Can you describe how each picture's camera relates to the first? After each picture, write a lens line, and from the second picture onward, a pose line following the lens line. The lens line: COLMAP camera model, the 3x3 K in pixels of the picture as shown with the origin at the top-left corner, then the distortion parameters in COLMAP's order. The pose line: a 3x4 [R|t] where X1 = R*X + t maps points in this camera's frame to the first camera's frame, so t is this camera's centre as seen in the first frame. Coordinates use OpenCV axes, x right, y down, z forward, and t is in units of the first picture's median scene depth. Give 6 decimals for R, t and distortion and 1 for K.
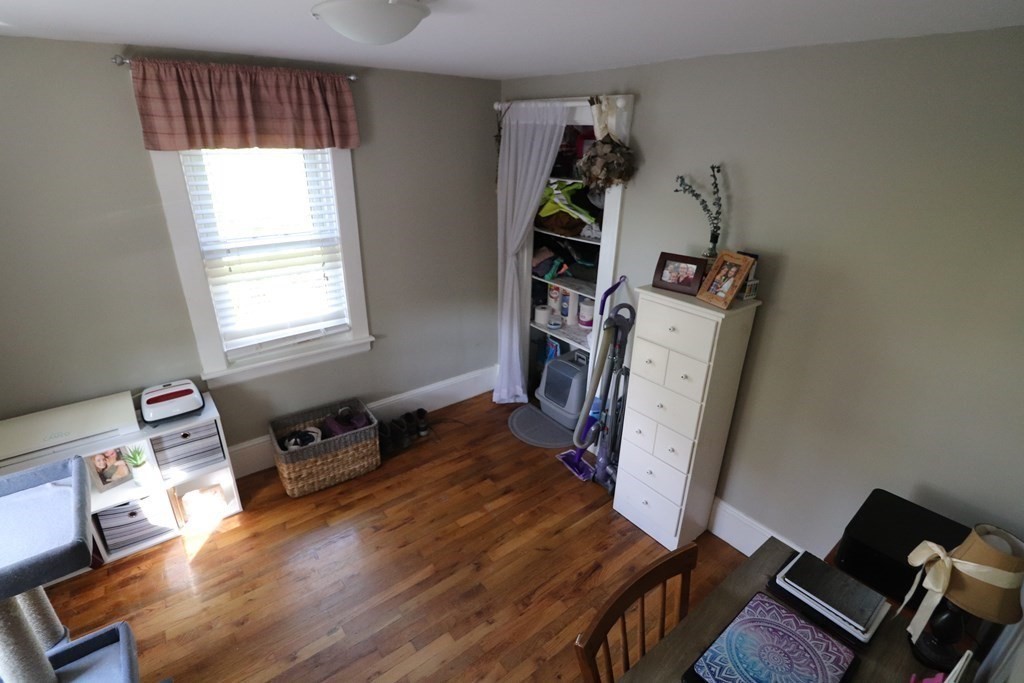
lens RADIAL K [[477.8, 0, 506.2], [0, 477.8, 340.1], [0, 0, 1]] dist [0.002740, -0.010749]
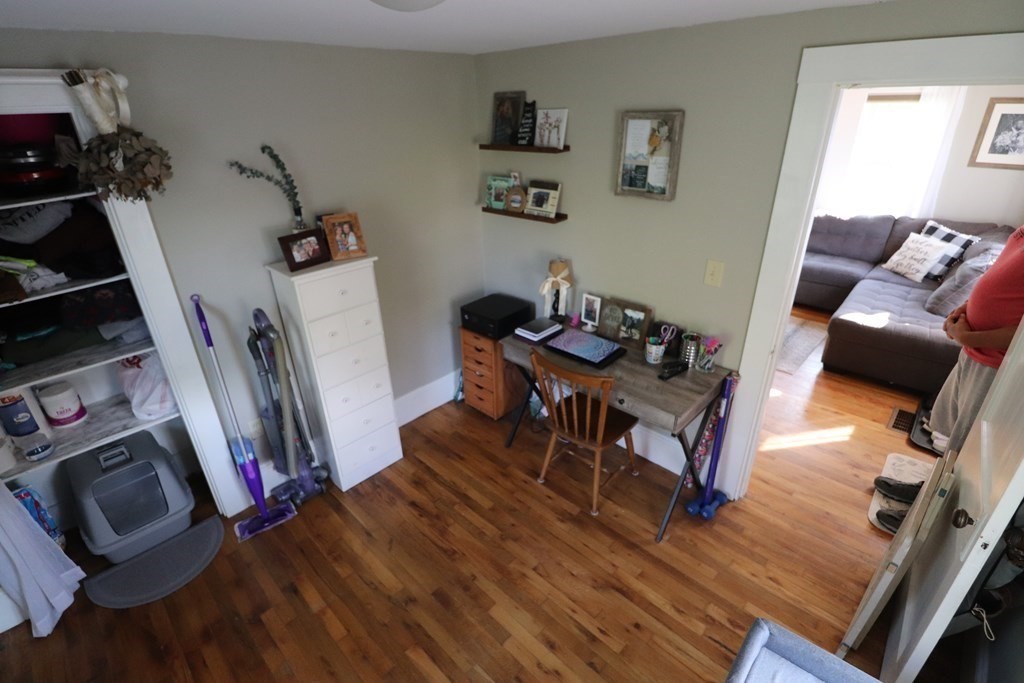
lens RADIAL K [[477.8, 0, 506.2], [0, 477.8, 340.1], [0, 0, 1]] dist [0.002740, -0.010749]
pose [[-0.148509, -0.441790, 0.884741, -0.688097], [0.407252, 0.787952, 0.461819, -0.270886], [-0.901161, 0.428897, 0.062902, 0.576266]]
